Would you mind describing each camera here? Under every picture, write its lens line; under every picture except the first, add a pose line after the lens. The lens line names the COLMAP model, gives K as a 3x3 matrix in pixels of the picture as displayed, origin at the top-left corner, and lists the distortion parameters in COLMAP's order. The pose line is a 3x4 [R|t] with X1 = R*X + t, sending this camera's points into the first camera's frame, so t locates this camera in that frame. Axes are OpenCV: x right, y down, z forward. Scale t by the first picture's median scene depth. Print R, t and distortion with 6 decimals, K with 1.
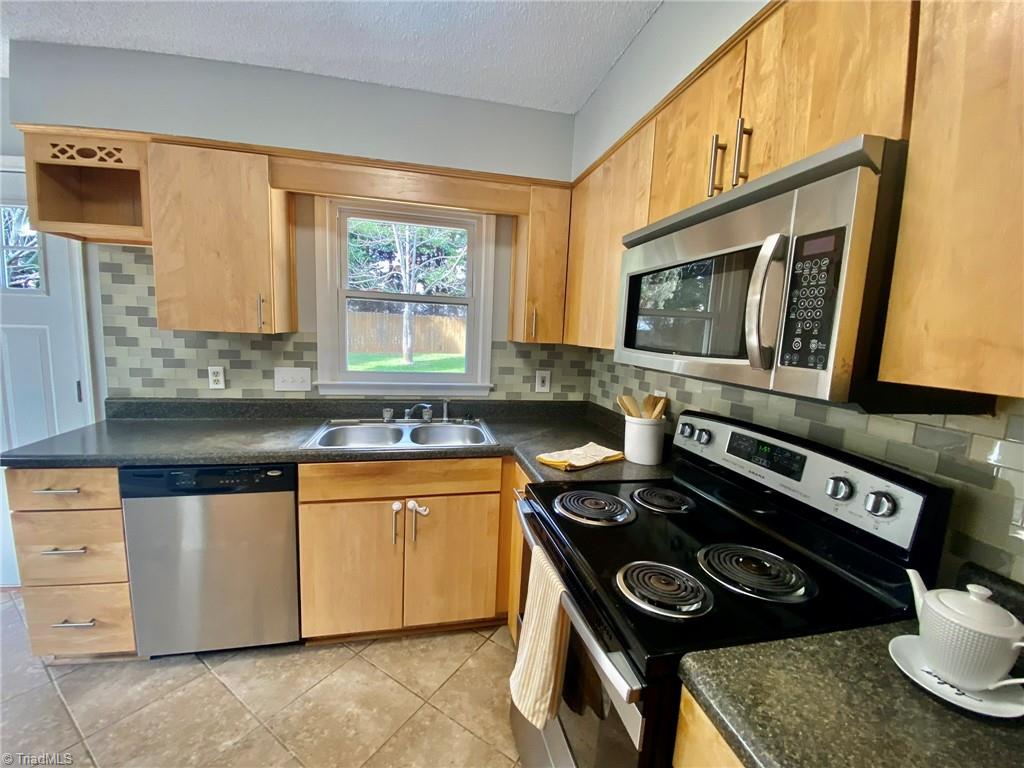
lens RADIAL K [[414.6, 0, 512.0], [0, 414.6, 384.0], [0, 0, 1]] dist [0.038602, -0.027895]
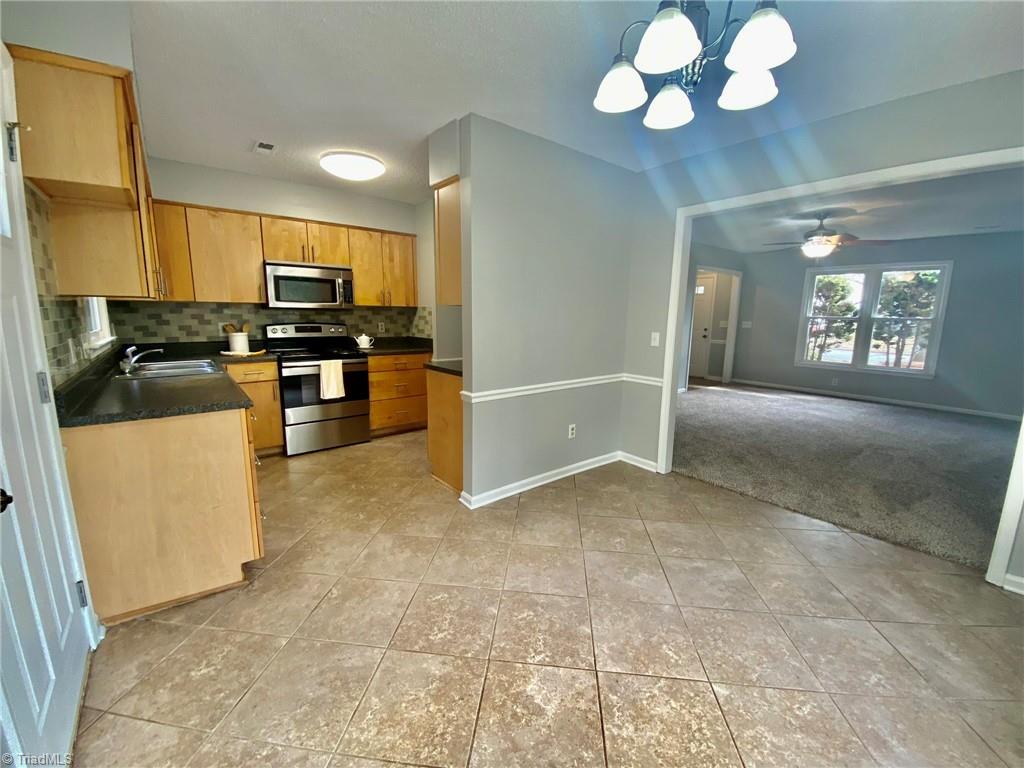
lens RADIAL K [[417.2, 0, 512.0], [0, 417.2, 384.0], [0, 0, 1]] dist [0.027381, -0.024446]
pose [[-0.439648, -0.199664, 0.875696, -3.214881], [0.081442, 0.962099, 0.260253, -0.171793], [-0.894470, 0.185739, -0.406724, 0.907387]]
